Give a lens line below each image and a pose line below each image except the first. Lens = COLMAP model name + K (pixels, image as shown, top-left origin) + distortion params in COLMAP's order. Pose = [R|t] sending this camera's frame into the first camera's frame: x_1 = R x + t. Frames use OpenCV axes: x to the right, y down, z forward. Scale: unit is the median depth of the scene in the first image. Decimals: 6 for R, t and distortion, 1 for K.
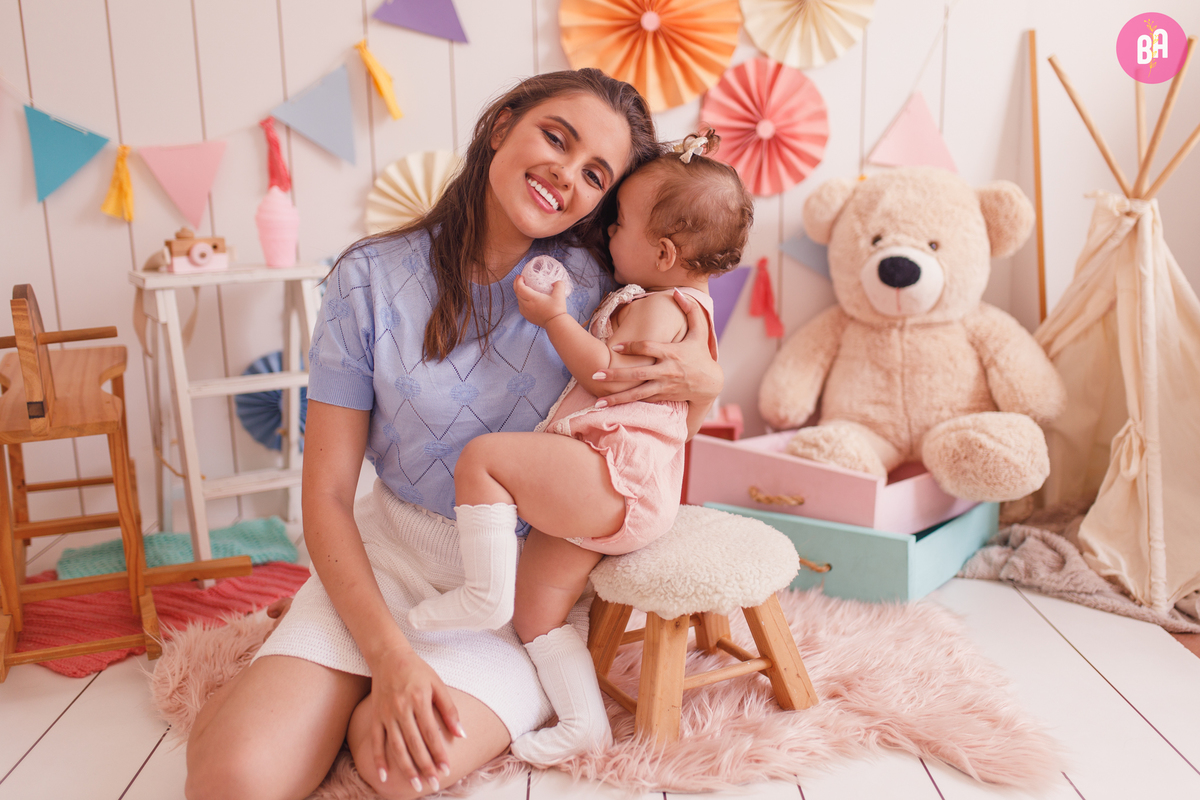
lens RADIAL K [[1226.5, 0, 610.4], [0, 1226.5, 377.6], [0, 0, 1]] dist [0.004553, 0.006800]
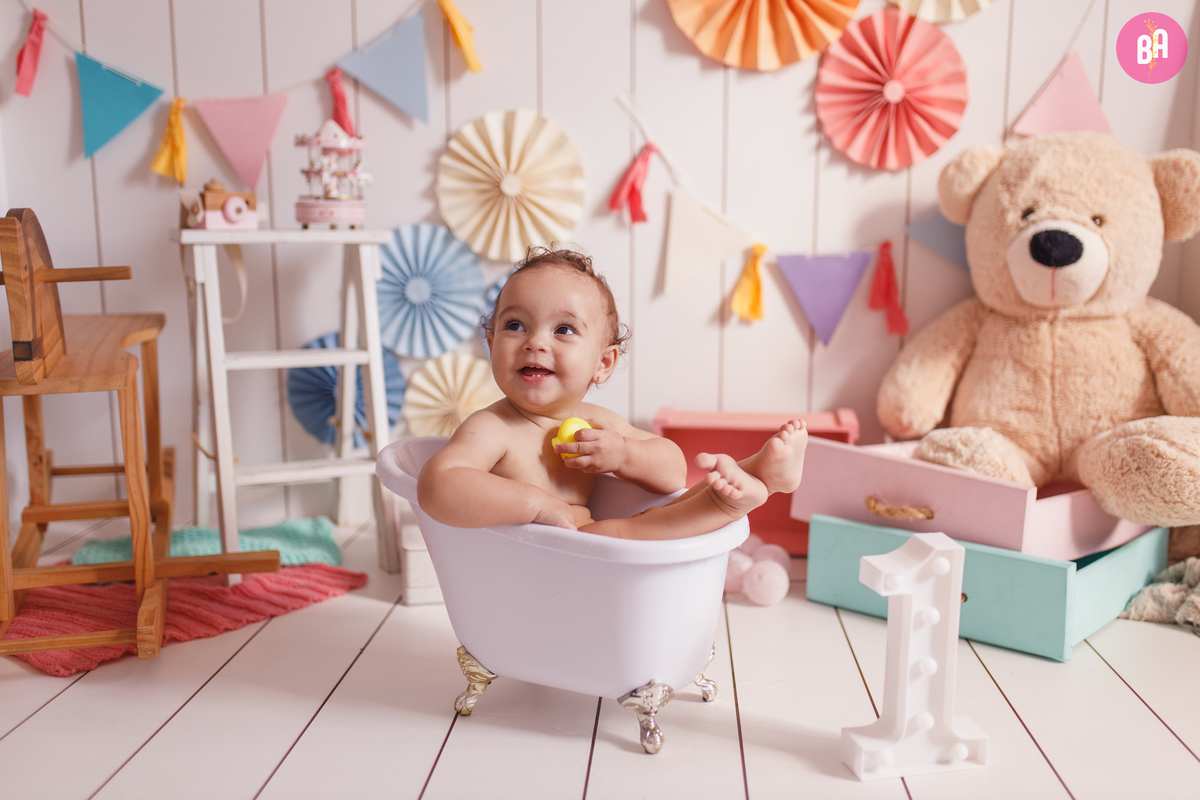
lens RADIAL K [[1205.5, 0, 606.8], [0, 1205.5, 372.3], [0, 0, 1]] dist [0.004158, -0.028539]
pose [[0.996146, 0.032637, -0.081409, -0.000357], [-0.036743, 0.998100, -0.049457, 0.047376], [0.079640, 0.052257, 0.995453, 0.148637]]
